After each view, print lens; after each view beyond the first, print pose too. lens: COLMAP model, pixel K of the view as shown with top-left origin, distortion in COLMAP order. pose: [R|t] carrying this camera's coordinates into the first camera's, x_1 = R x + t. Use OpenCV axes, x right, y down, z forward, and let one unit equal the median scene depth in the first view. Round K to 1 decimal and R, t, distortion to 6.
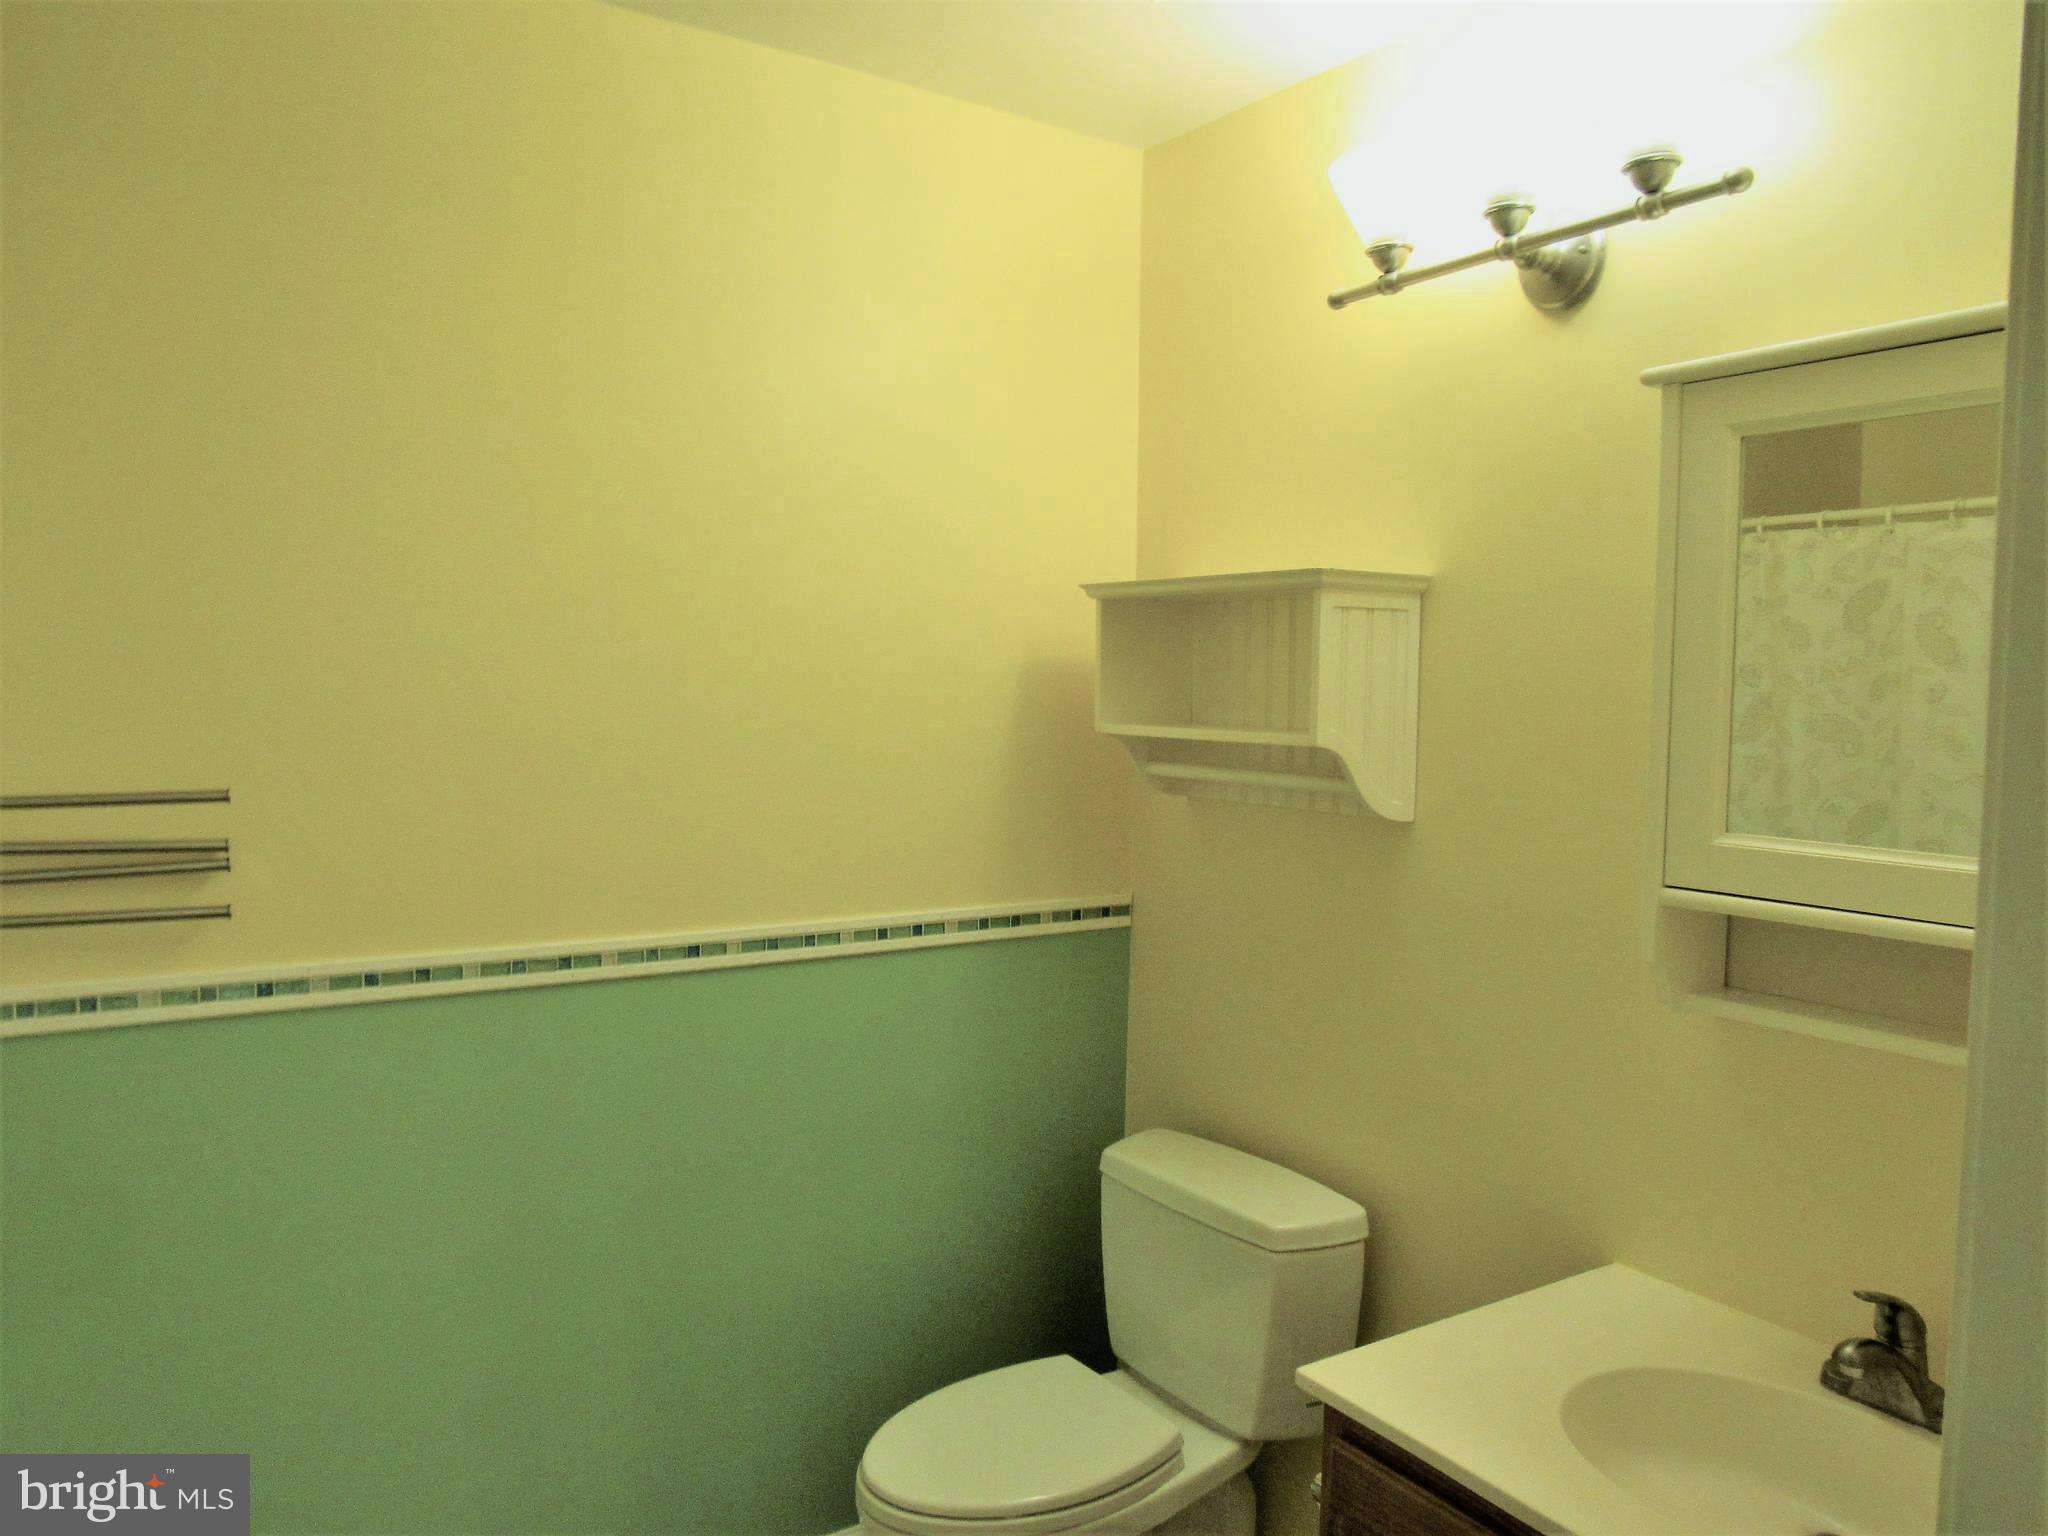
lens RADIAL K [[1470.9, 0, 1024.0], [0, 1470.9, 768.0], [0, 0, 1]] dist [-0.034839, 0.005080]
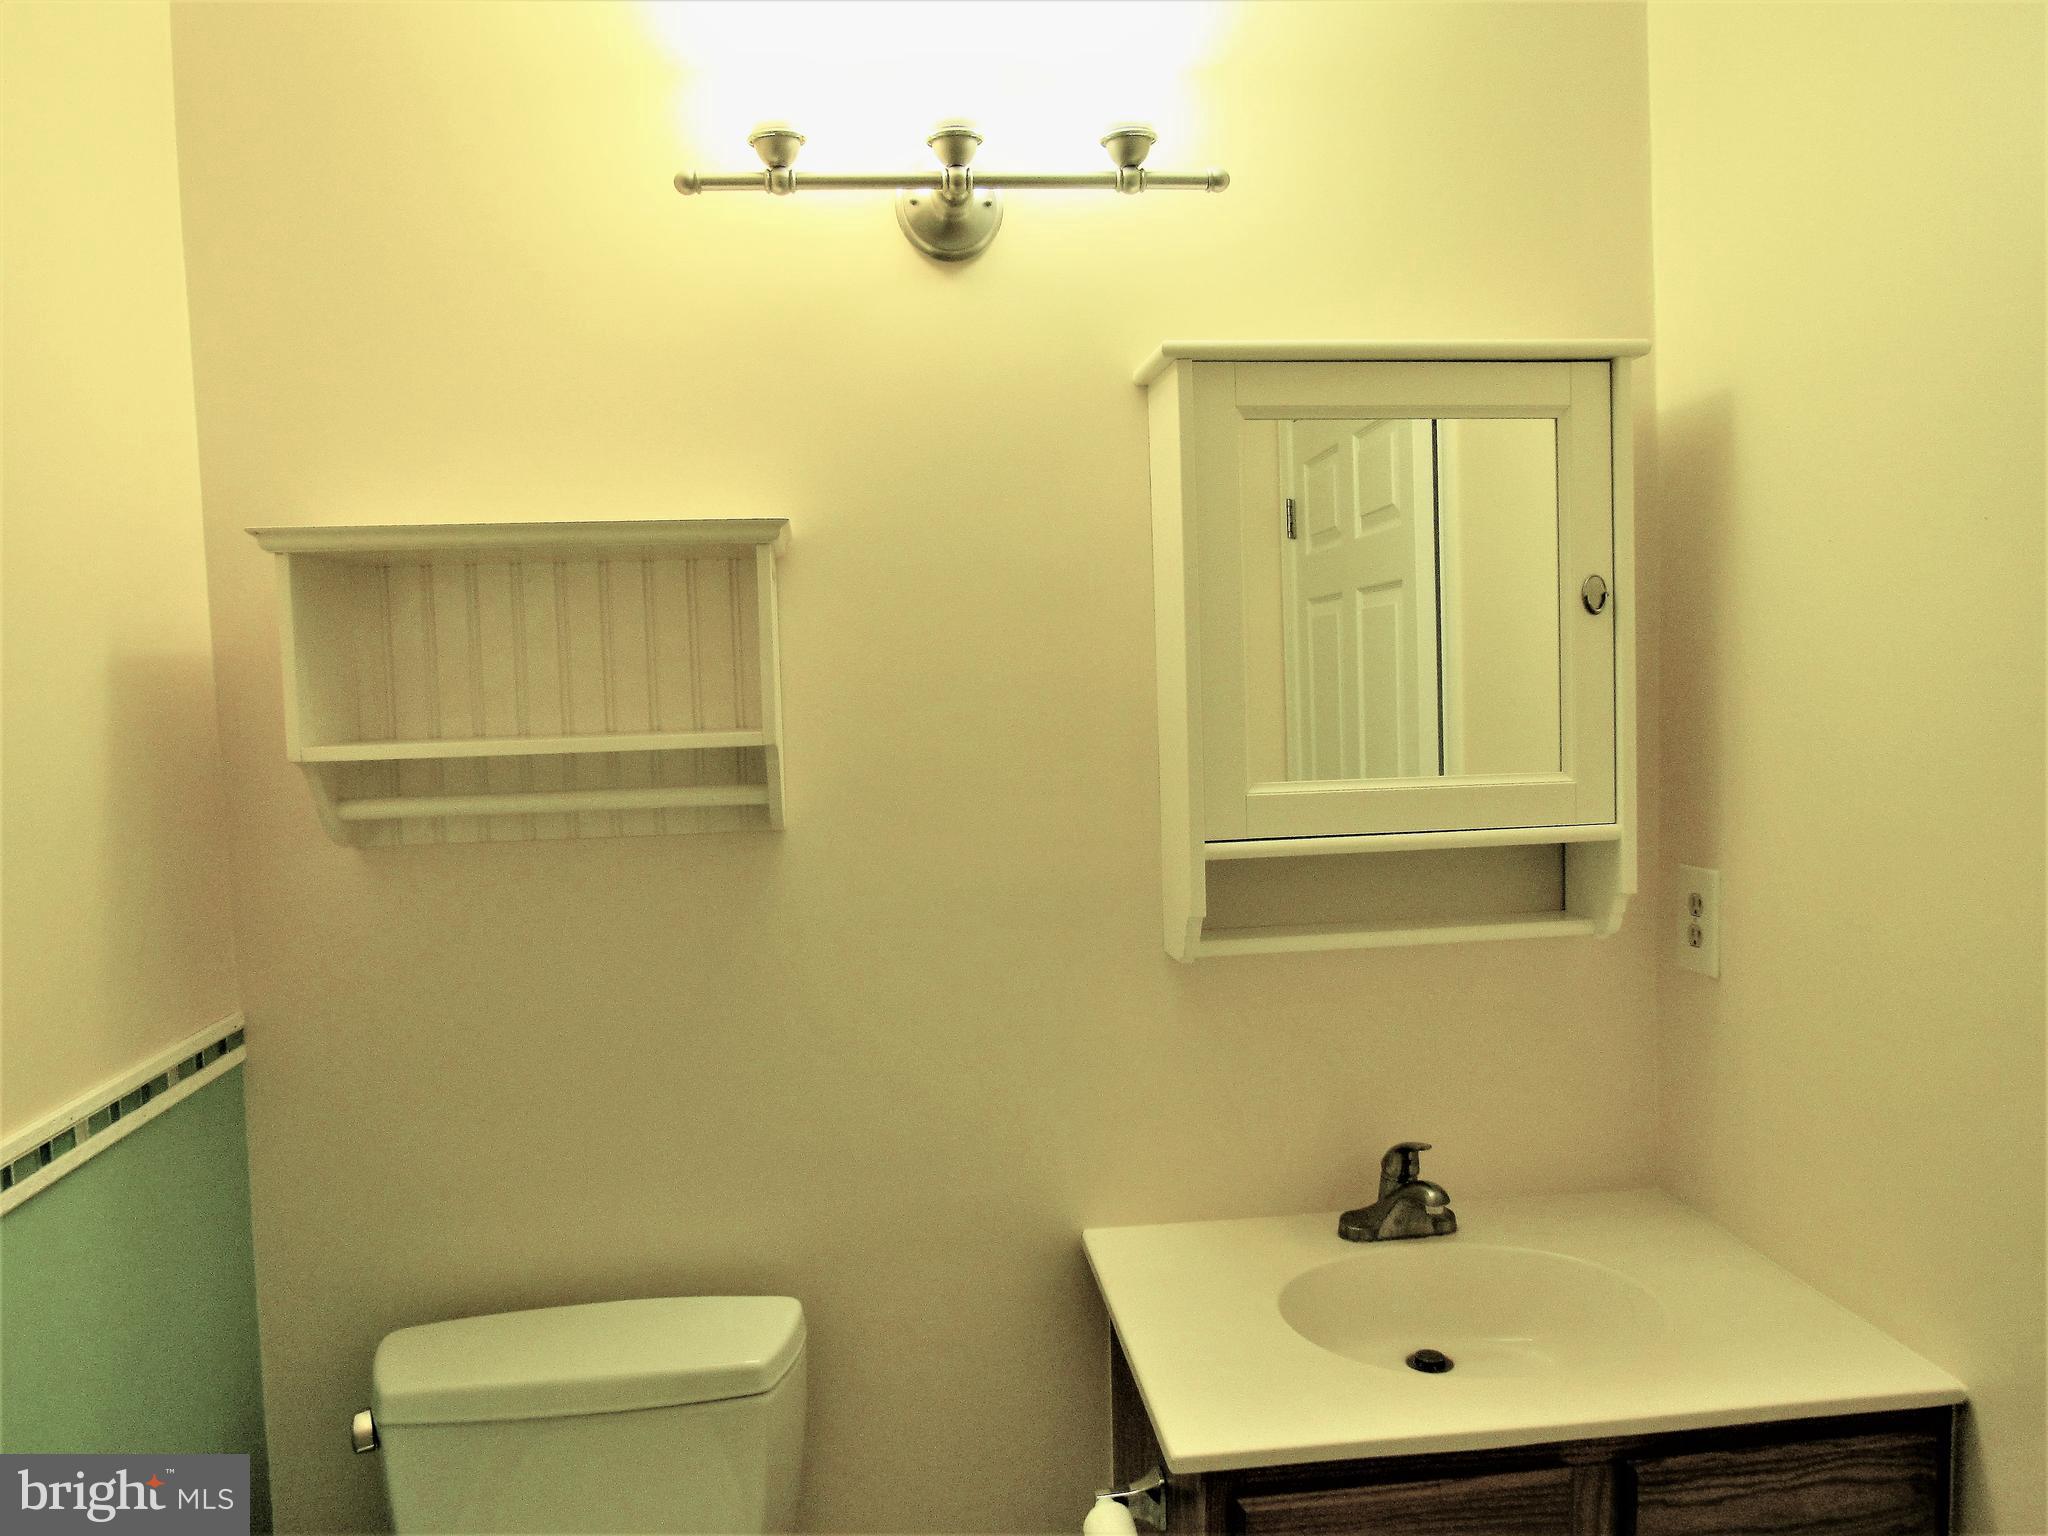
lens RADIAL K [[1503.3, 0, 1024.6], [0, 1503.3, 739.0], [0, 0, 1]] dist [-0.004057, -0.103675]
pose [[0.435890, -0.074528, 0.896909, -0.466217], [0.091544, 0.995068, 0.038195, -0.035950], [-0.895332, 0.065458, 0.440563, 0.513767]]
